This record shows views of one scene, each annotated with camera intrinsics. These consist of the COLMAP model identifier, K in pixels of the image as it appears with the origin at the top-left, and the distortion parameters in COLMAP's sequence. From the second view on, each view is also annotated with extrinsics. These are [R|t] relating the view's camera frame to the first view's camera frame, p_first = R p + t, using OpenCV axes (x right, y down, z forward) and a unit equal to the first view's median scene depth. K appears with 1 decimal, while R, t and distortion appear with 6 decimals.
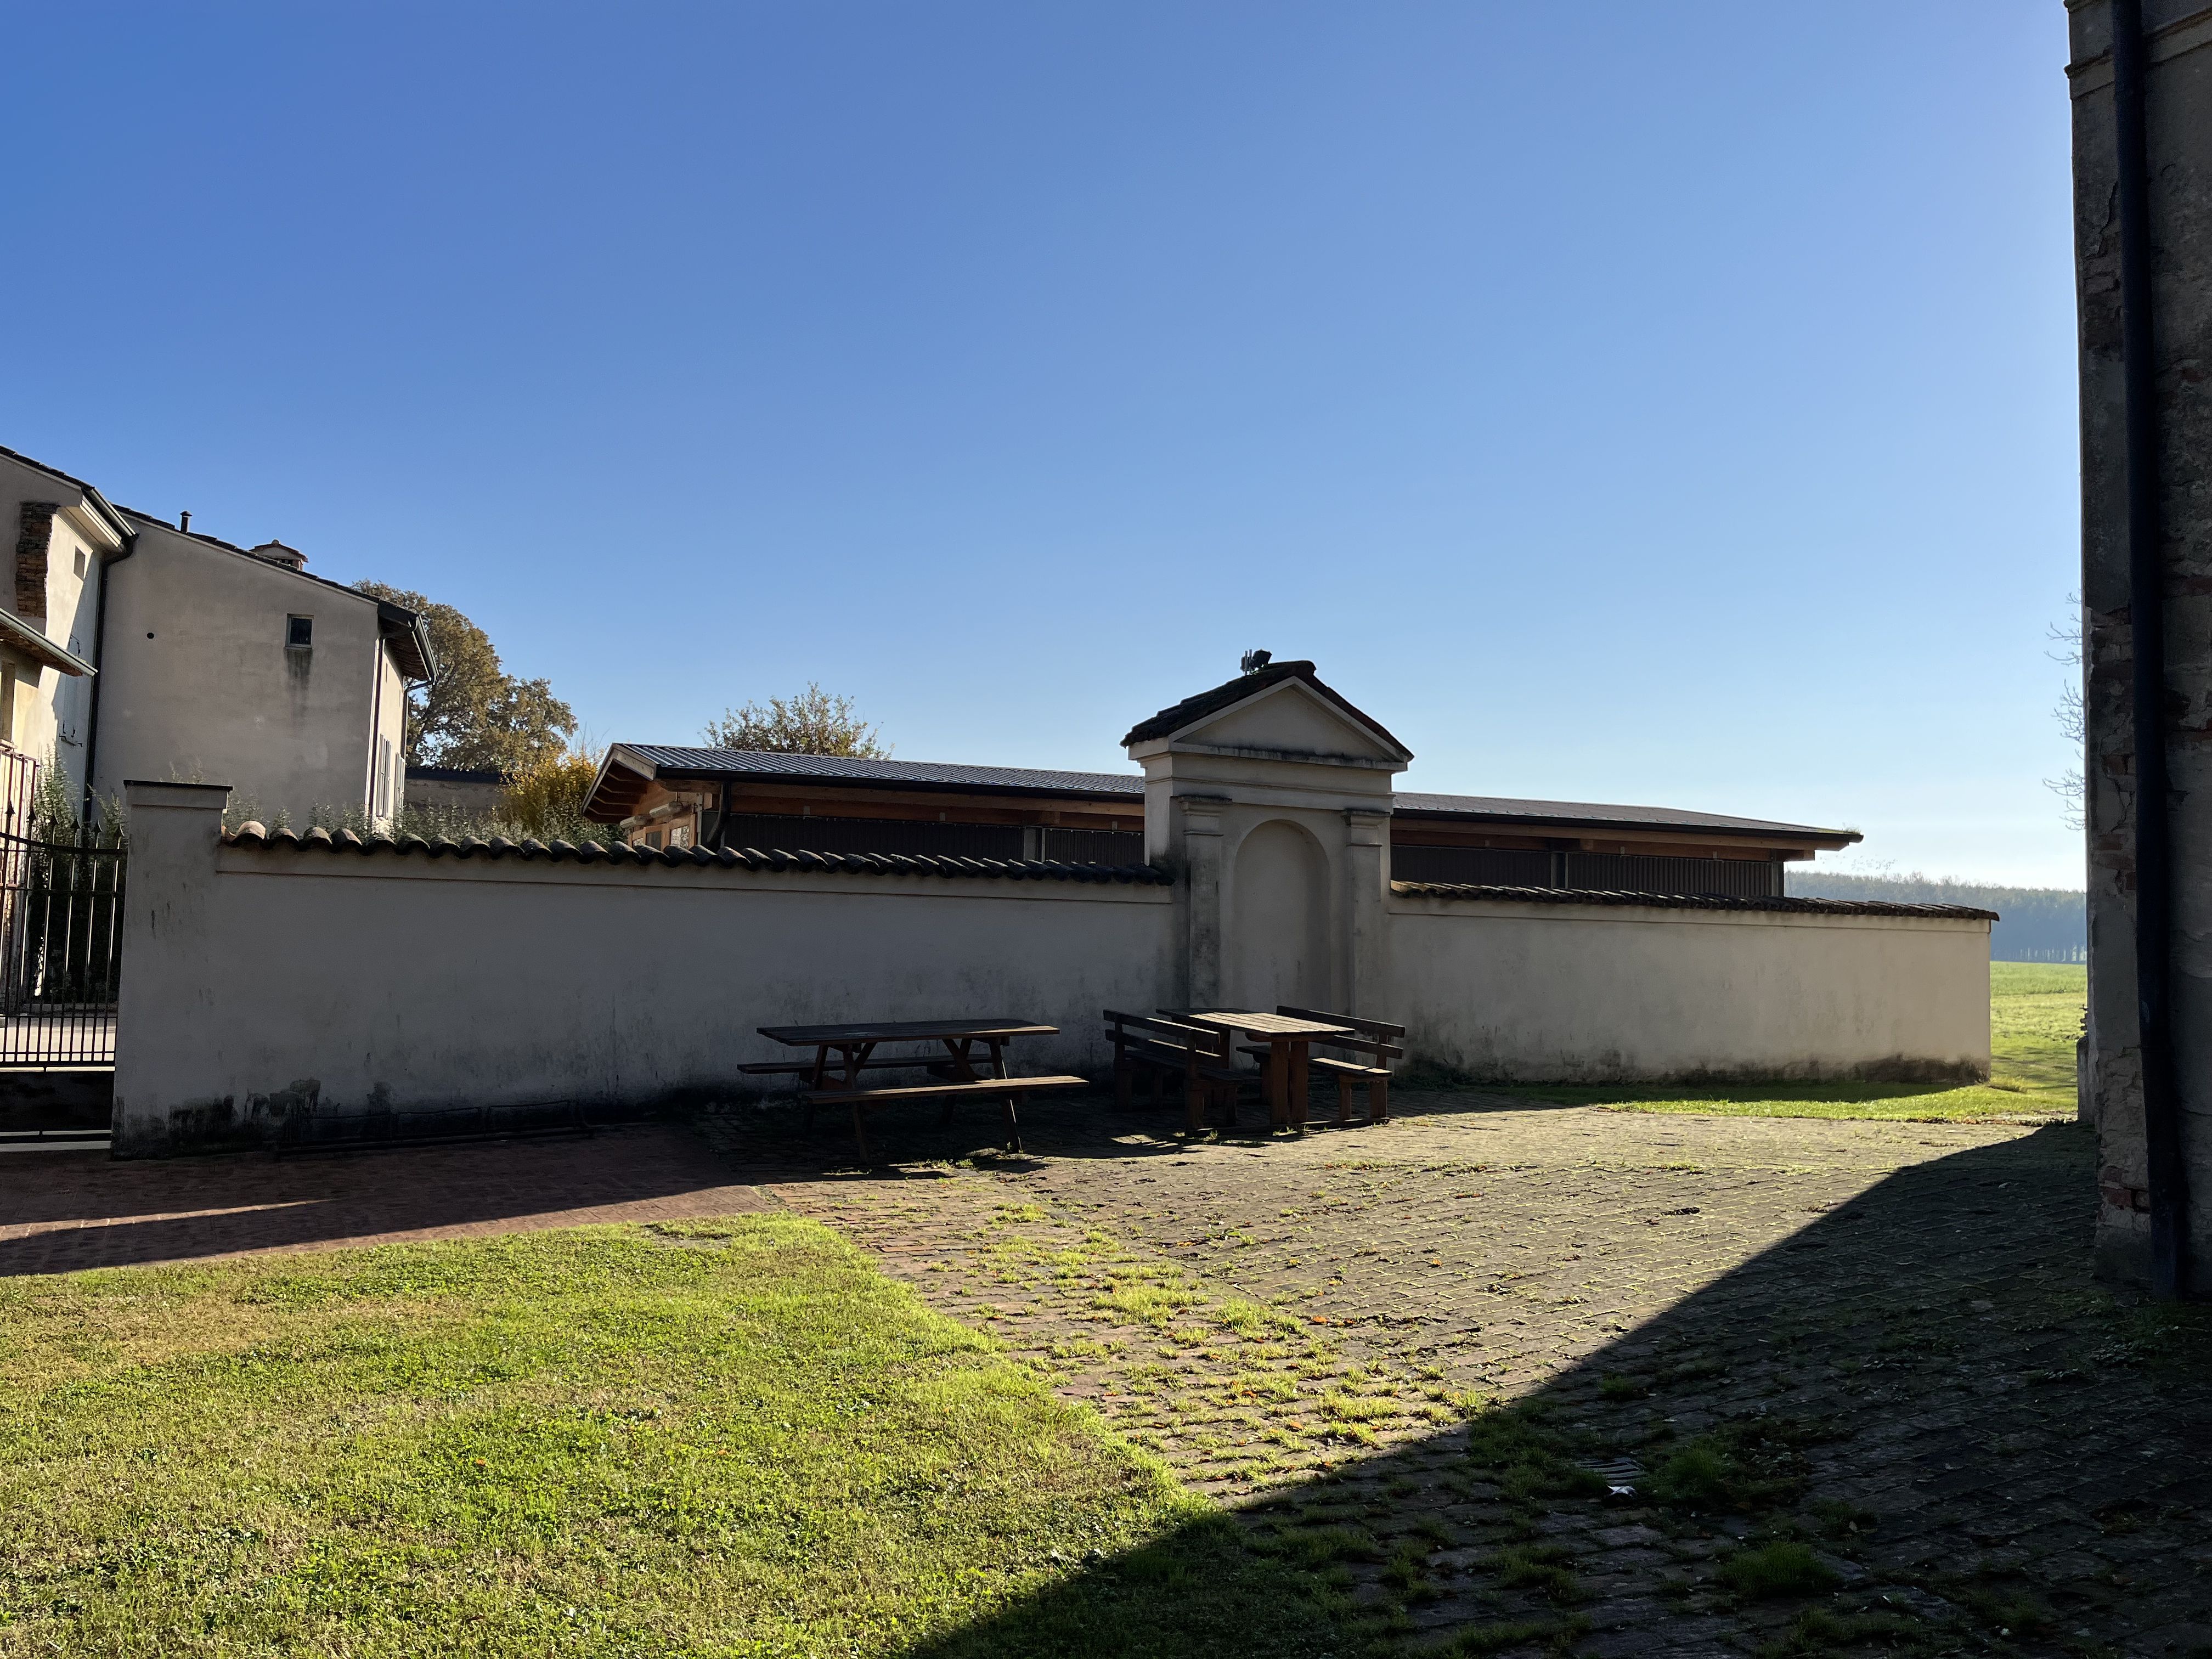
lens RADIAL K [[1704.0, 0, 1092.2], [0, 1704.0, 825.9], [0, 0, 1]] dist [0.026680, -0.024539]
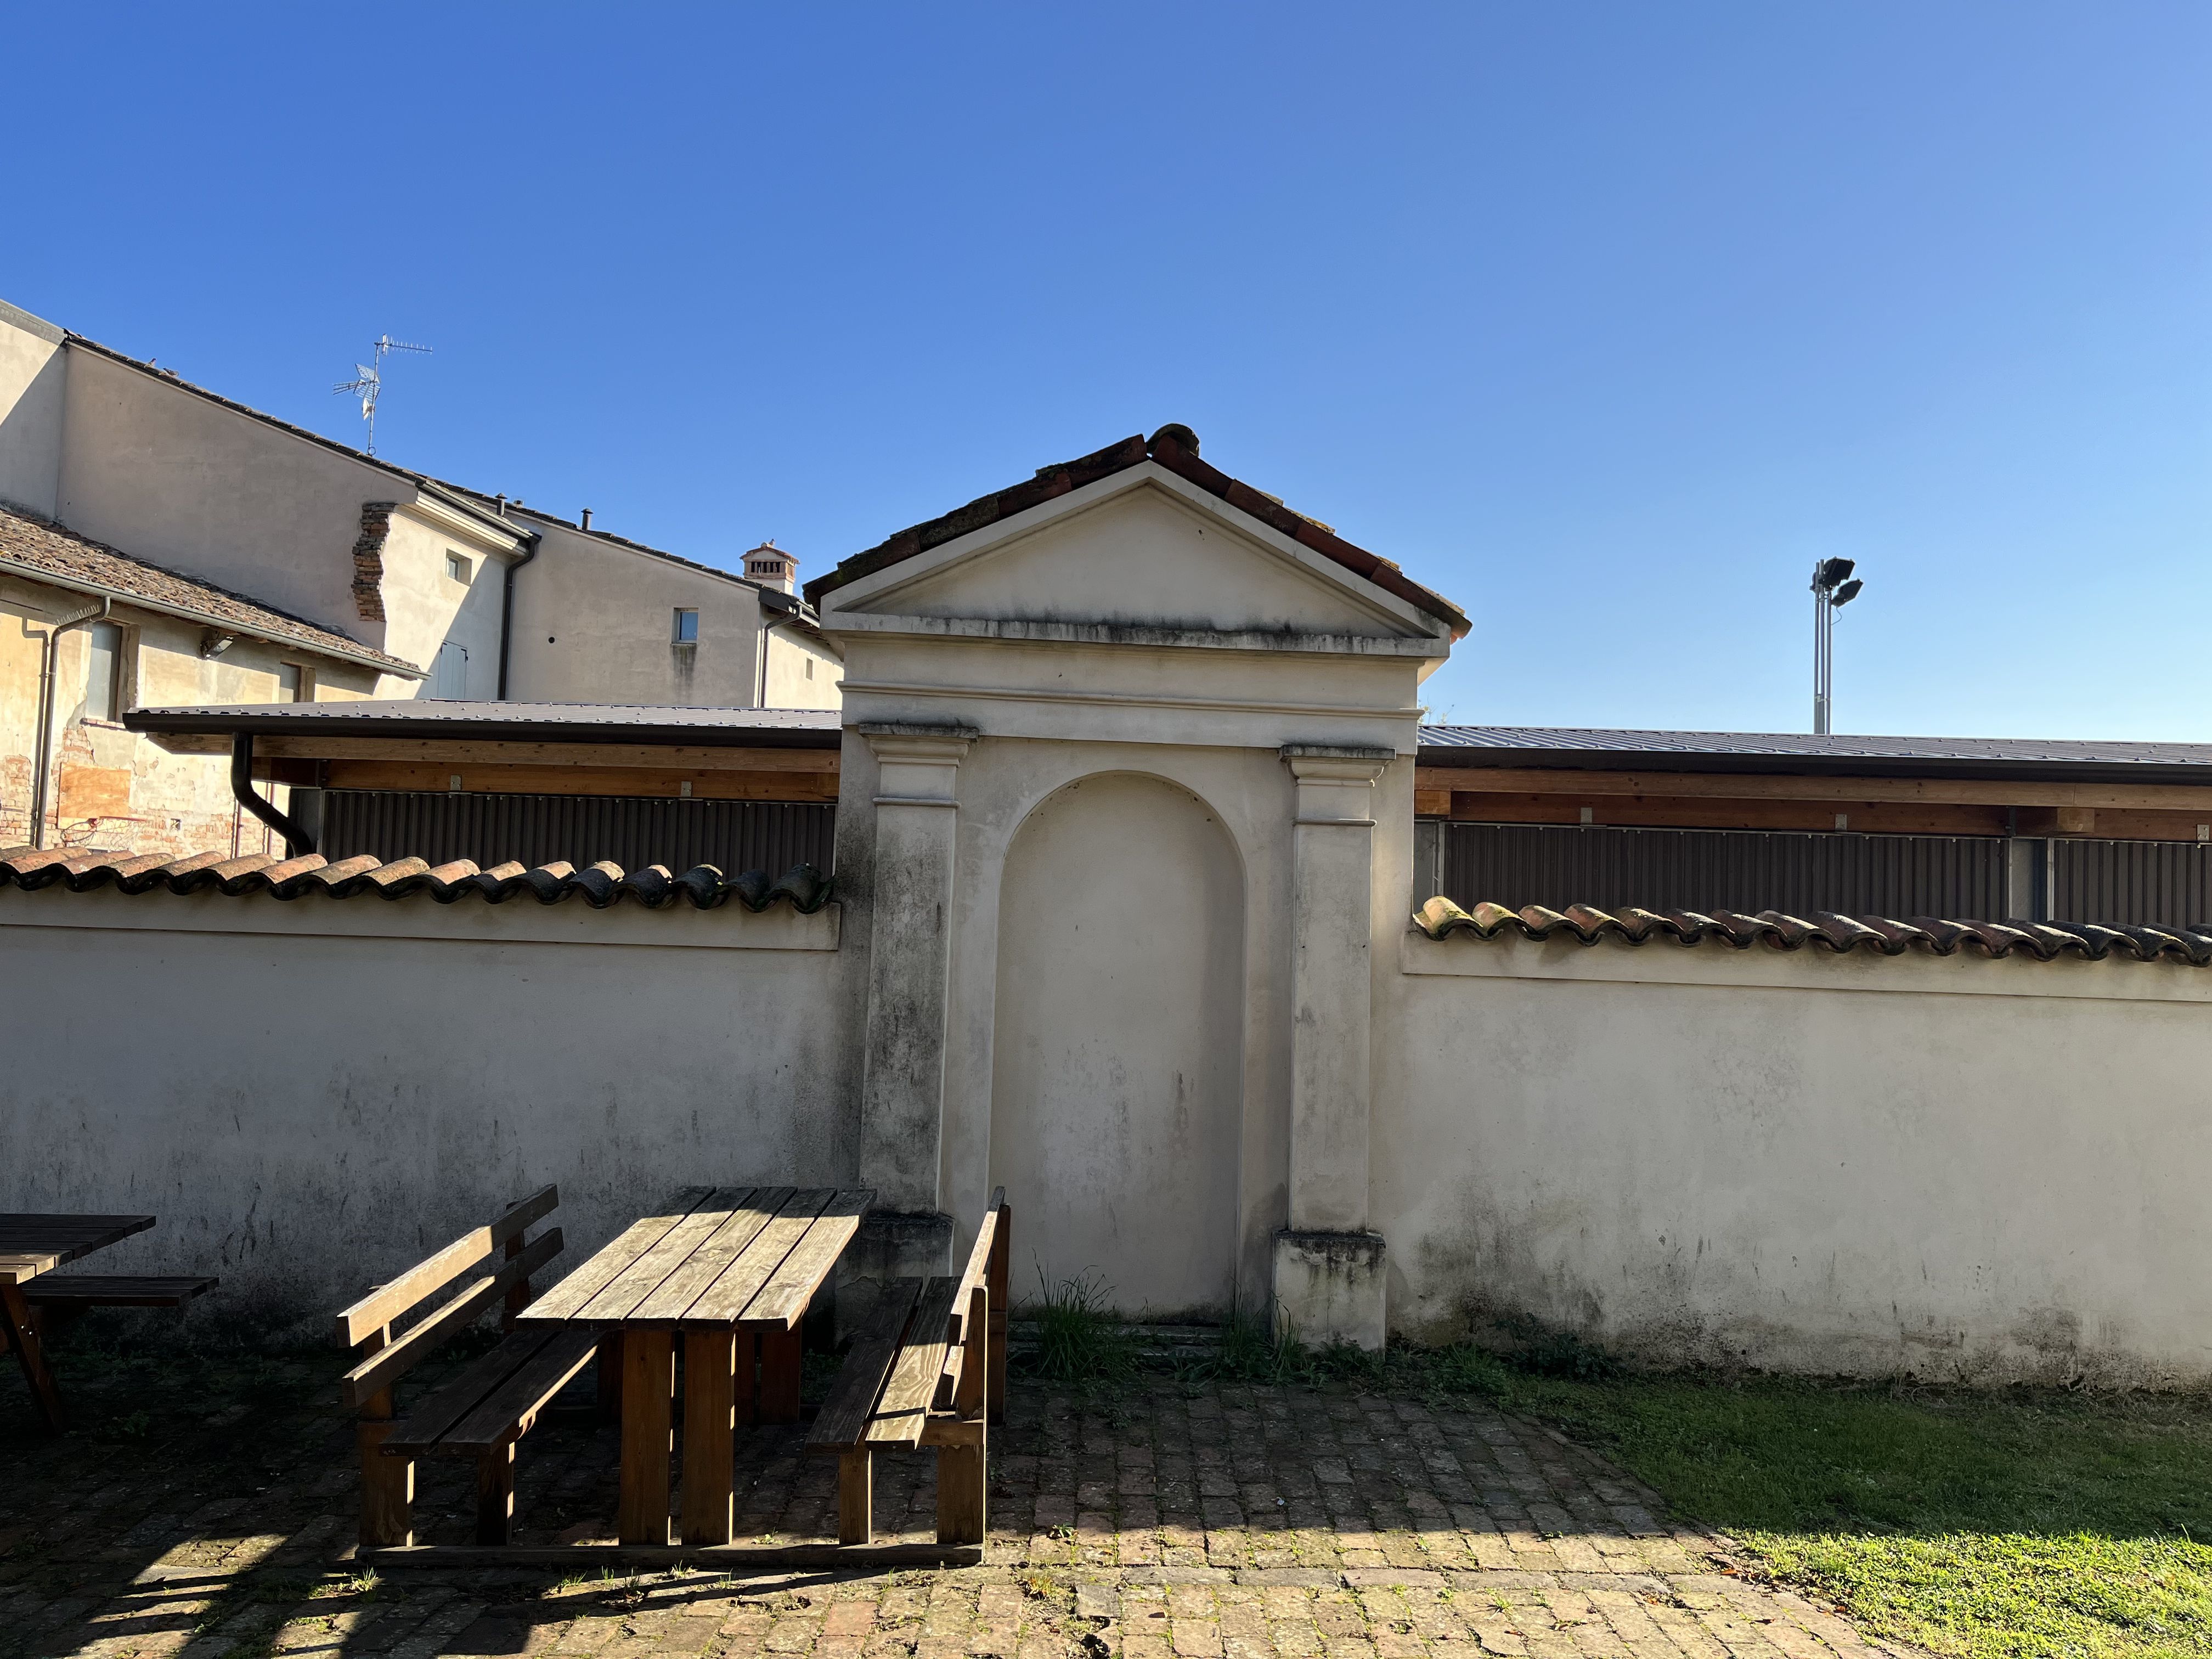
lens RADIAL K [[1704.0, 0, 1099.6], [0, 1704.0, 821.8], [0, 0, 1]] dist [0.026680, -0.024539]
pose [[0.900762, -0.018904, -0.433901, 0.295619], [0.015503, 0.999815, -0.011374, 0.014813], [0.434035, 0.003519, 0.900889, 0.555878]]
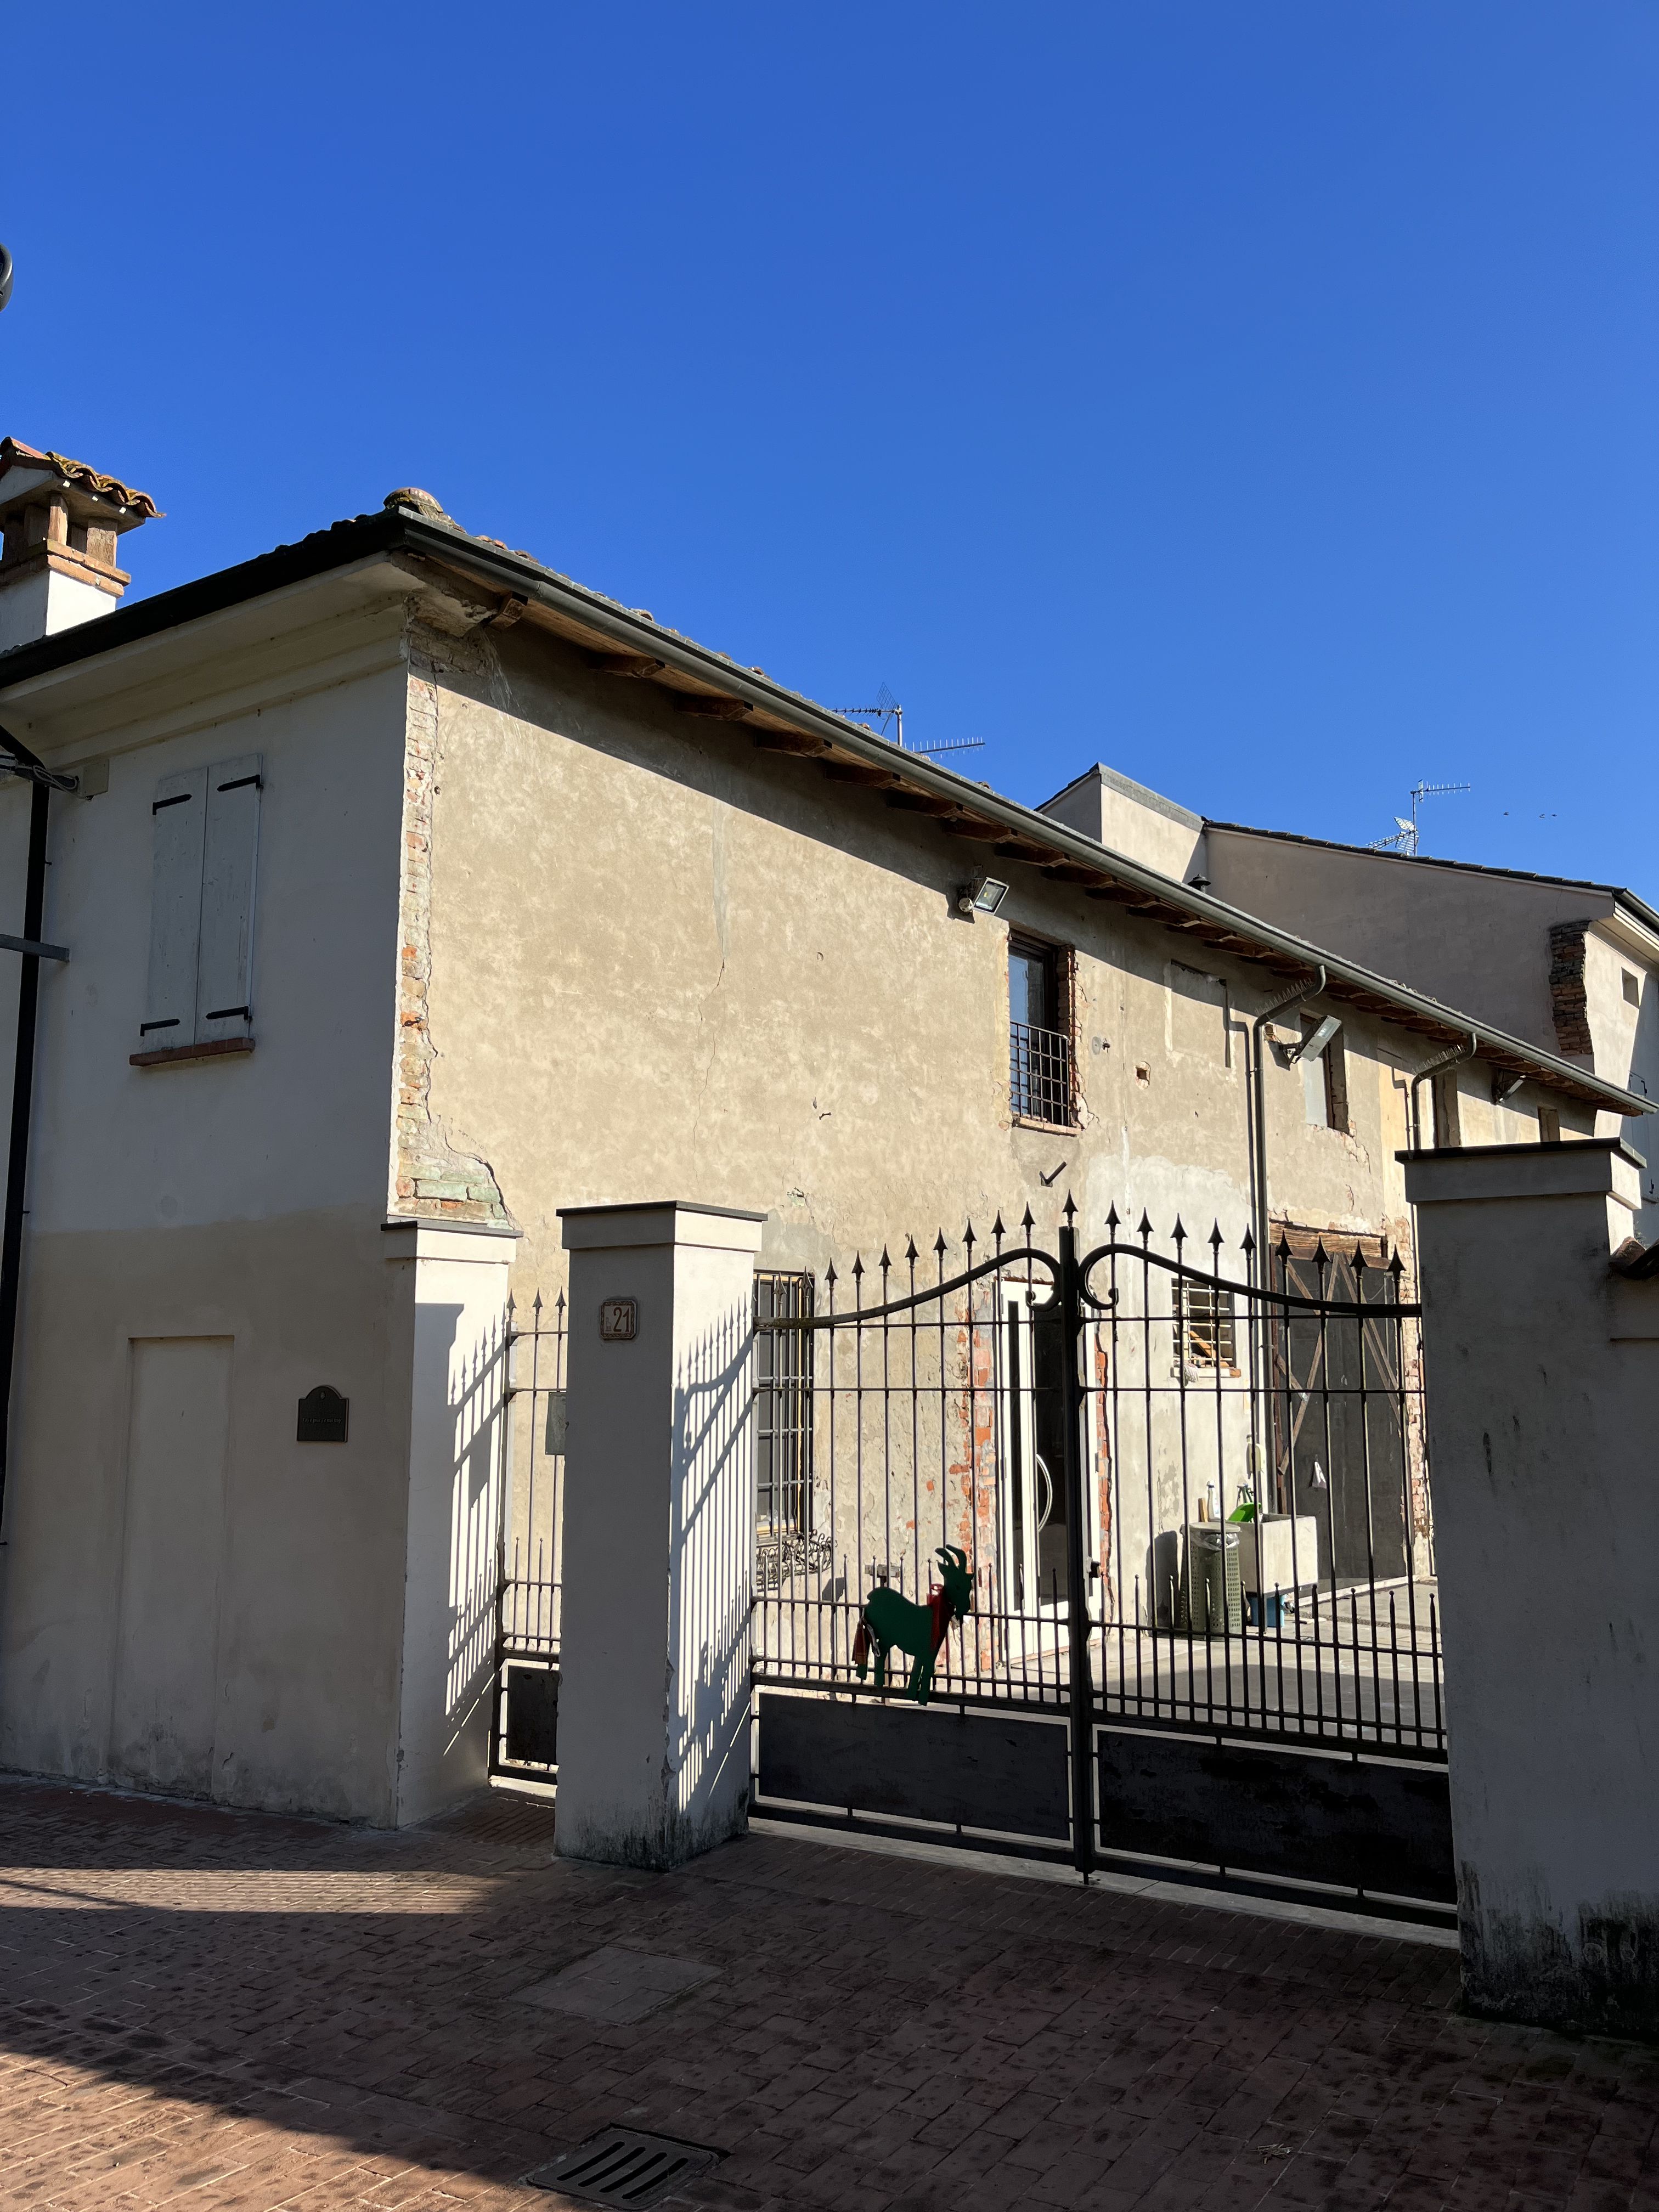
lens RADIAL K [[1704.0, 0, 813.1], [0, 1704.0, 1115.4], [0, 0, 1]] dist [0.026680, -0.024539]
pose [[0.507308, -0.158401, -0.847082, -0.169083], [0.063398, 0.987158, -0.146627, 0.015130], [0.859430, 0.020681, 0.510835, 0.426838]]
